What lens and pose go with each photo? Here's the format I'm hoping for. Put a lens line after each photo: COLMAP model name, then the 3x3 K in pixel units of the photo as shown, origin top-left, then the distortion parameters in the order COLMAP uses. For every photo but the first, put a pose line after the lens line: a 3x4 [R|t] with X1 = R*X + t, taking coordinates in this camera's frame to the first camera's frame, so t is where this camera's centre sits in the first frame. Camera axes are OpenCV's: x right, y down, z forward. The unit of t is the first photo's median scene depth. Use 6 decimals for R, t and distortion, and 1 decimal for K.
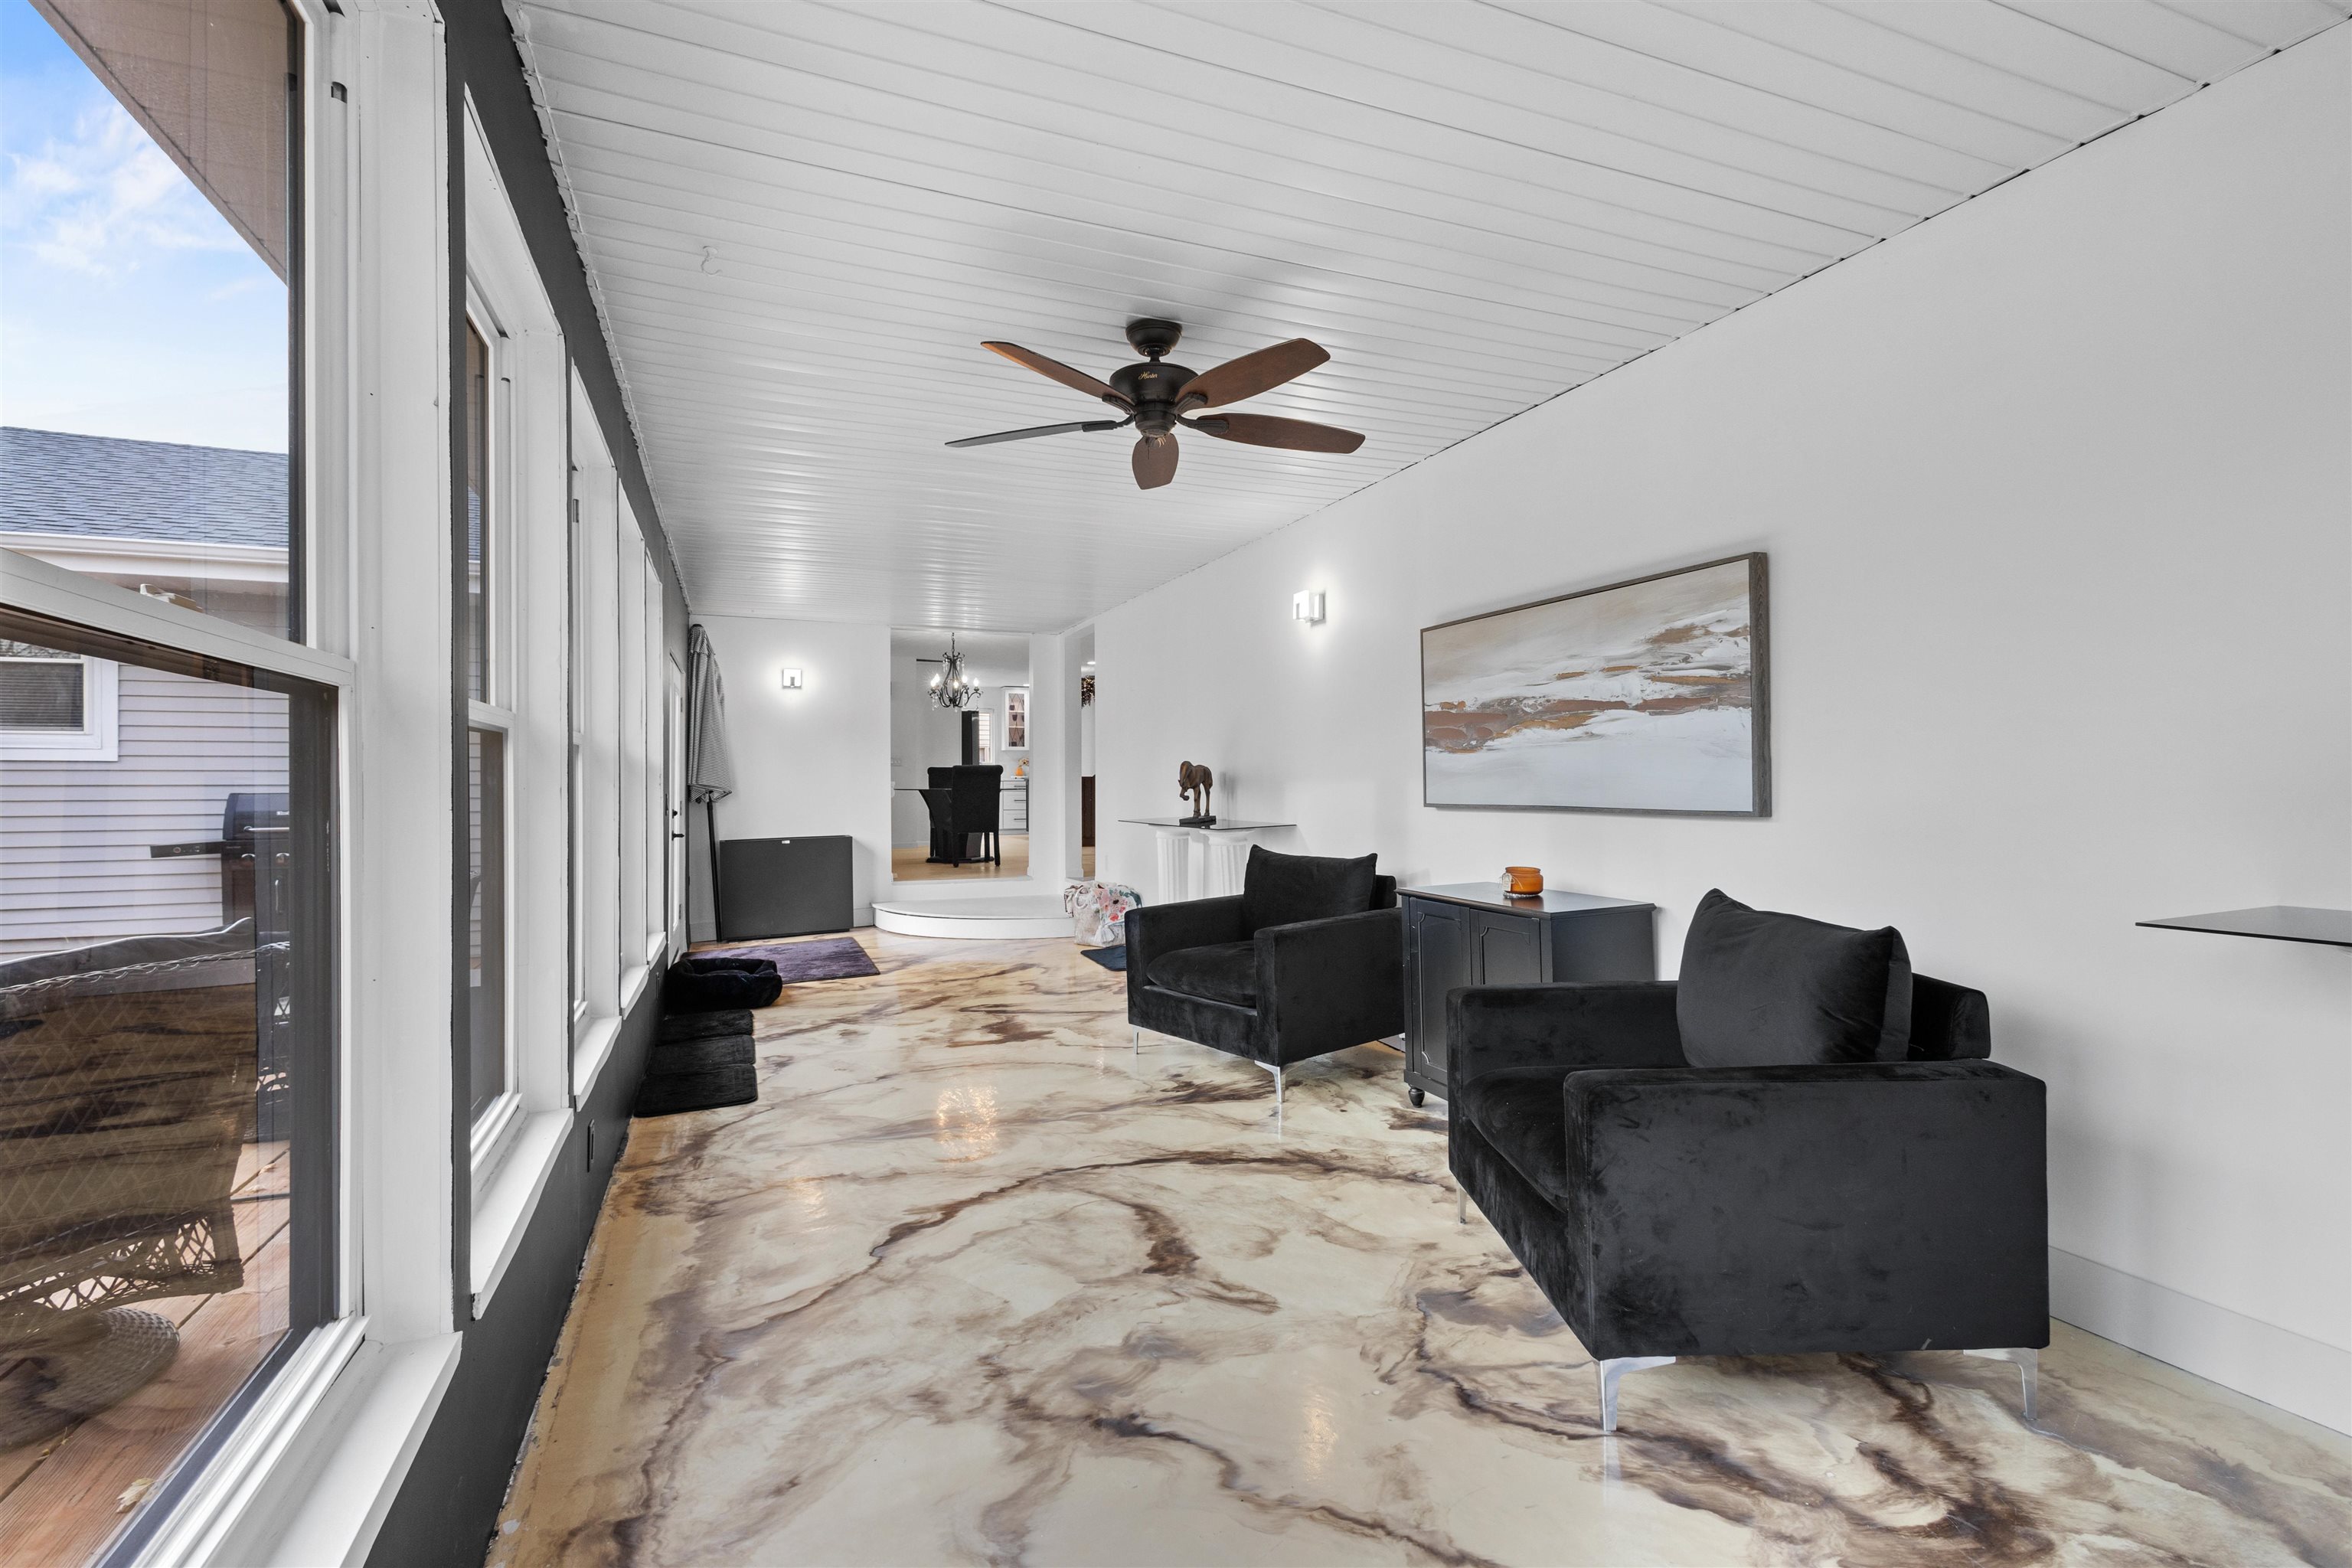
lens RADIAL K [[1098.3, 0, 1176.9], [0, 1098.3, 776.5], [0, 0, 1]] dist [0.000949, -0.000327]
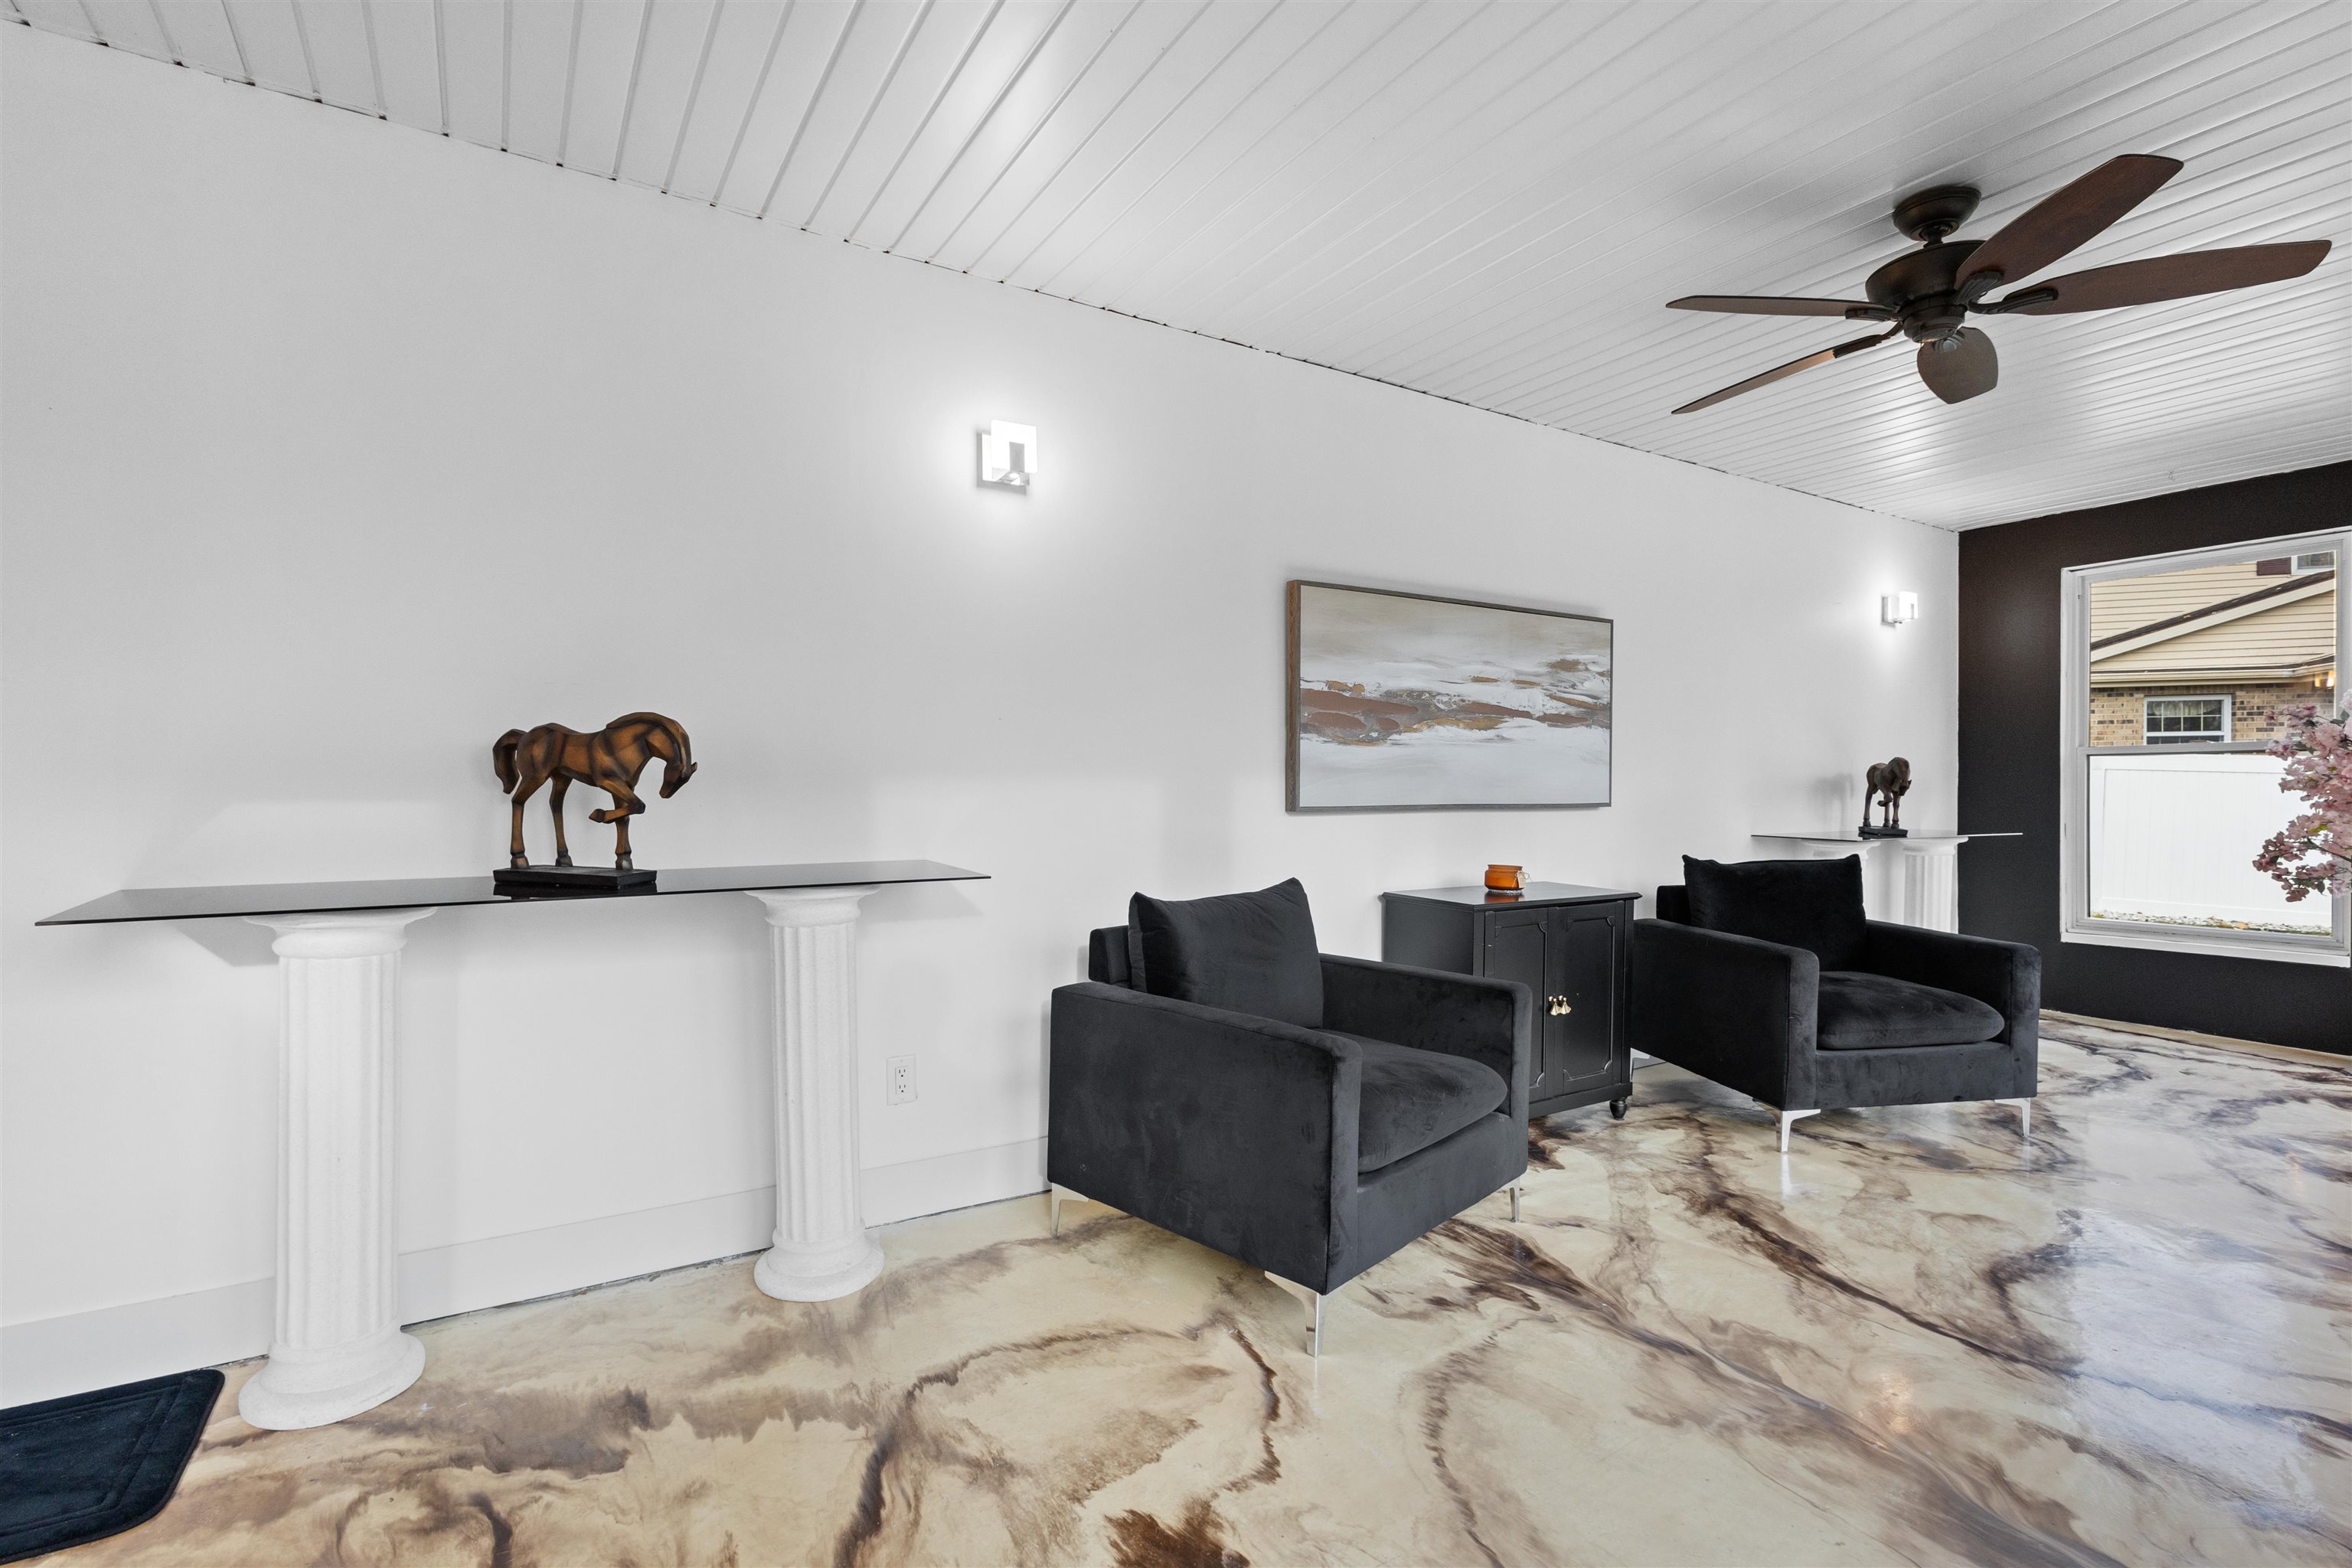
lens RADIAL K [[1087.6, 0, 1166.4], [0, 1087.6, 787.4], [0, 0, 1]] dist [0.003669, -0.000367]
pose [[-0.173440, 0.016217, 0.984711, -0.650175], [0.001441, 0.999868, -0.016212, 0.029677], [-0.984843, -0.001393, -0.173440, 1.548000]]
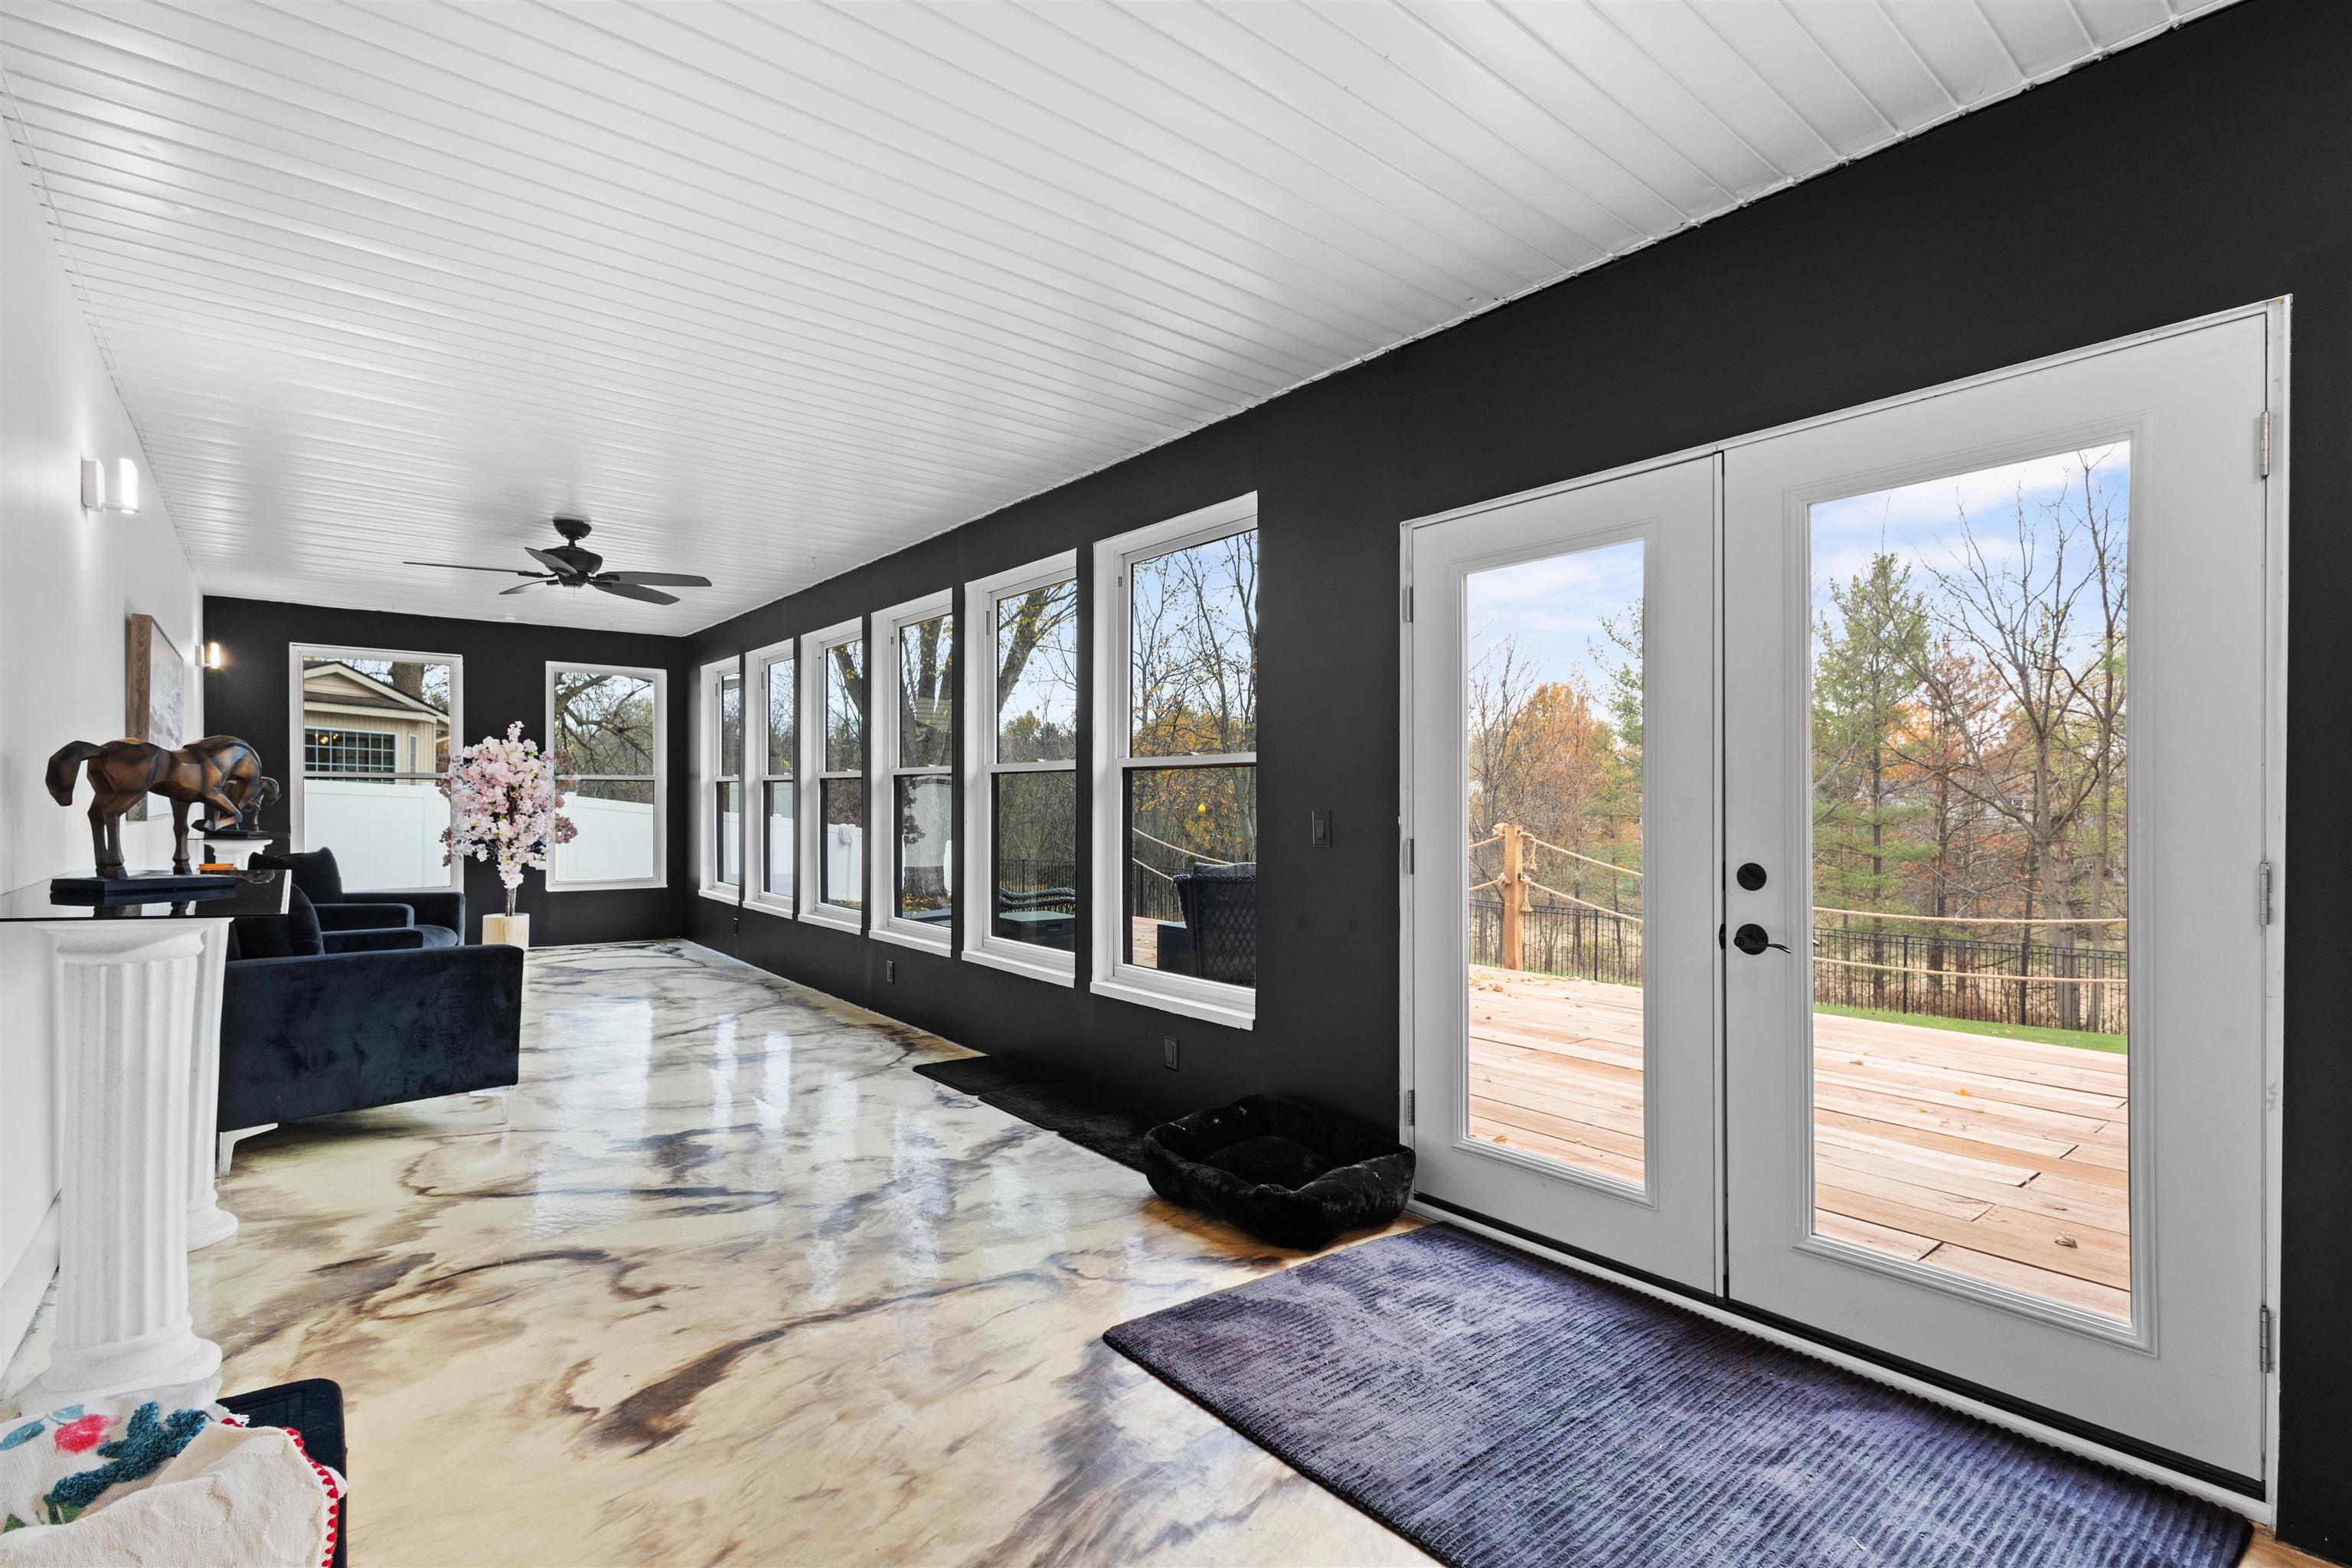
lens RADIAL K [[1087.6, 0, 1166.4], [0, 1087.6, 787.4], [0, 0, 1]] dist [0.003669, -0.000367]
pose [[-0.956006, -0.003455, -0.293326, -0.364685], [0.002788, 0.999778, -0.020865, 0.026224], [0.293333, -0.020765, -0.955785, 2.624718]]
